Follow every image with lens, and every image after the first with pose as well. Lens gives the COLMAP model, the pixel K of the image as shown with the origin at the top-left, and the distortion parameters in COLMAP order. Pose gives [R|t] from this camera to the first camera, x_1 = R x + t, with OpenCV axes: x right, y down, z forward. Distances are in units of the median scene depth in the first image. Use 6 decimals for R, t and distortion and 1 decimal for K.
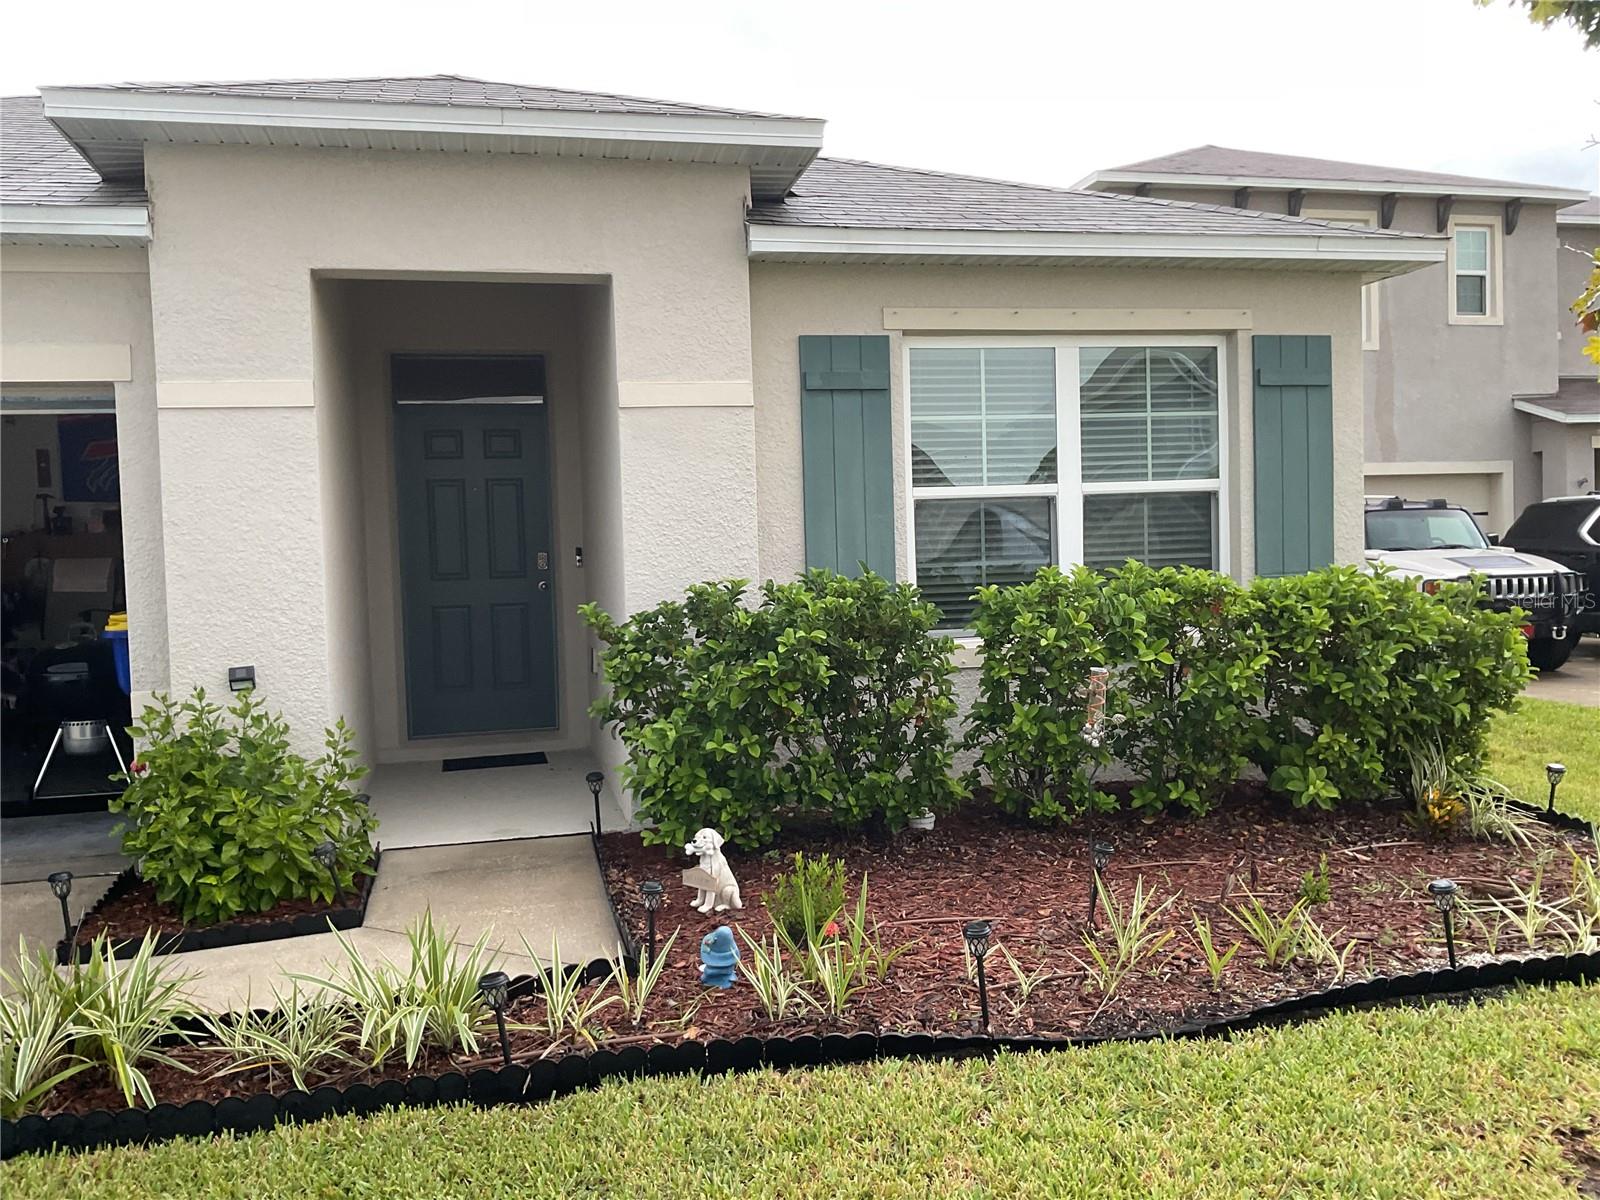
lens RADIAL K [[1339.7, 0, 798.1], [0, 1339.7, 607.8], [0, 0, 1]] dist [0.065003, -0.136330]
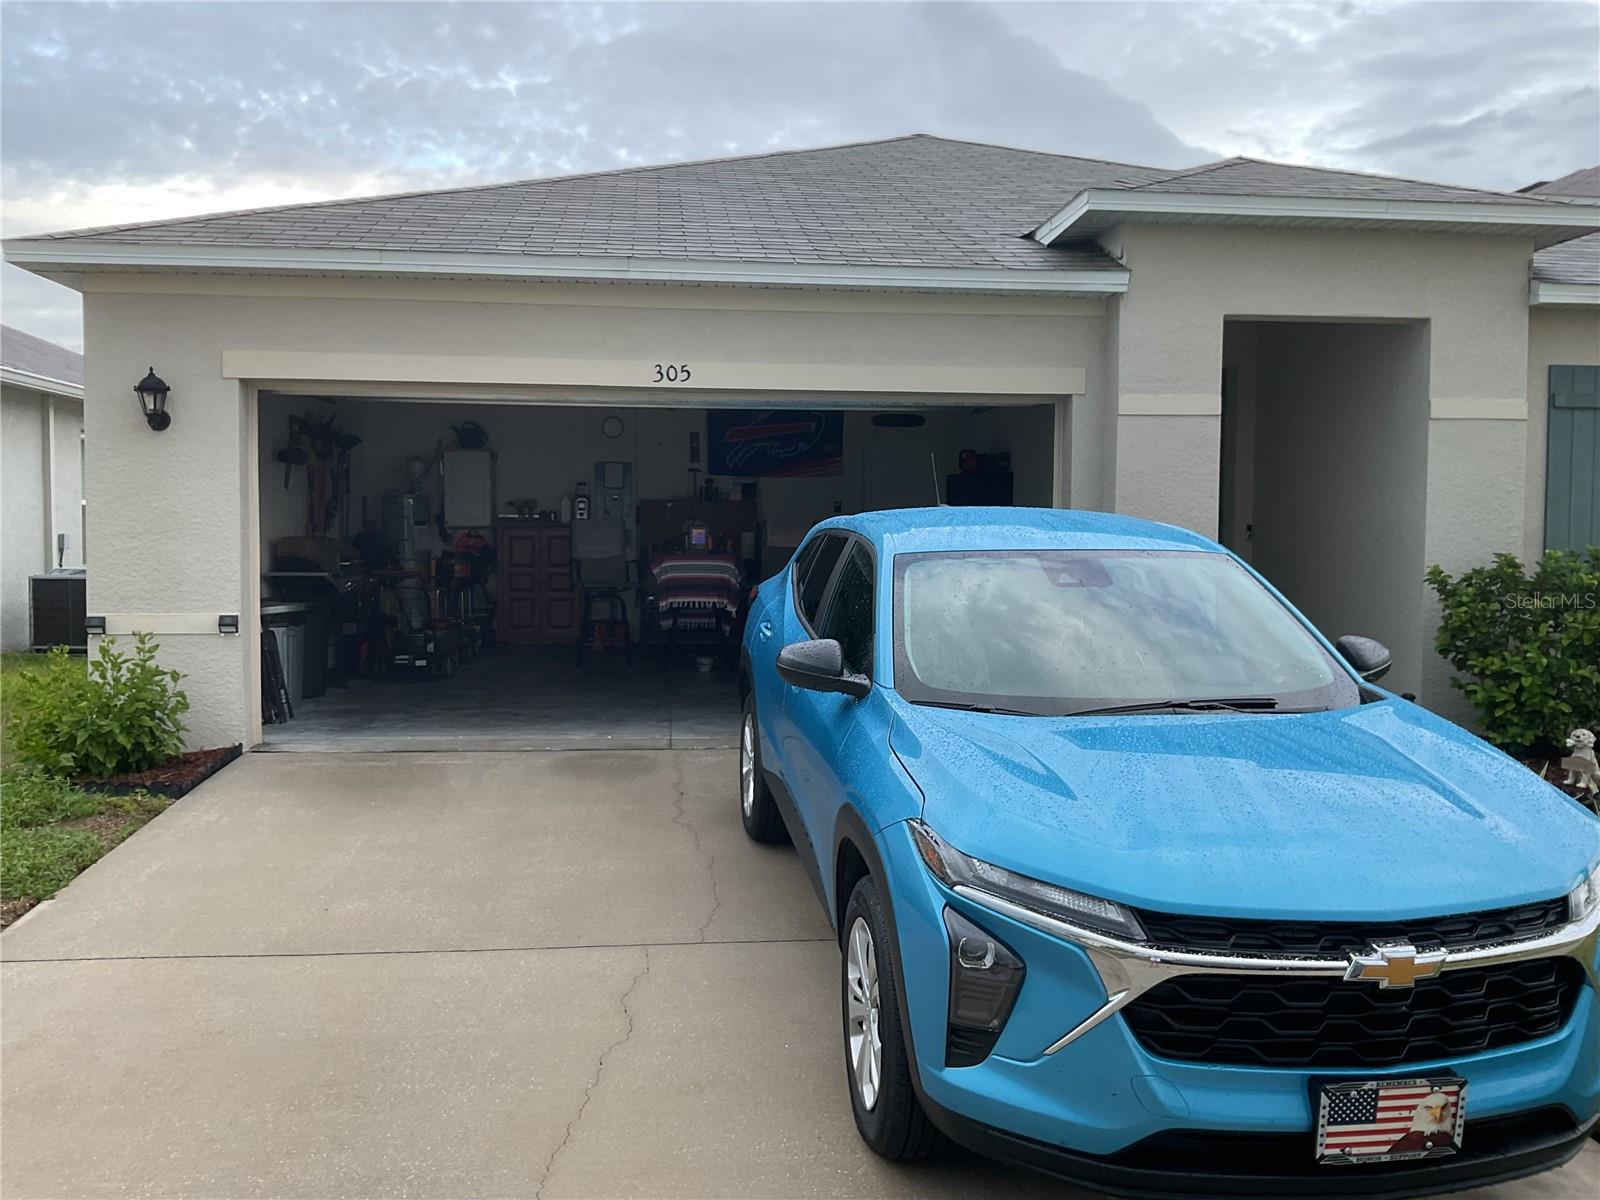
lens RADIAL K [[1339.7, 0, 802.8], [0, 1339.7, 591.2], [0, 0, 1]] dist [0.065003, -0.136330]
pose [[0.988842, 0.042006, -0.142926, -0.543805], [-0.042253, 0.999106, 0.001308, 0.044613], [0.142853, 0.004745, 0.989733, -0.399090]]
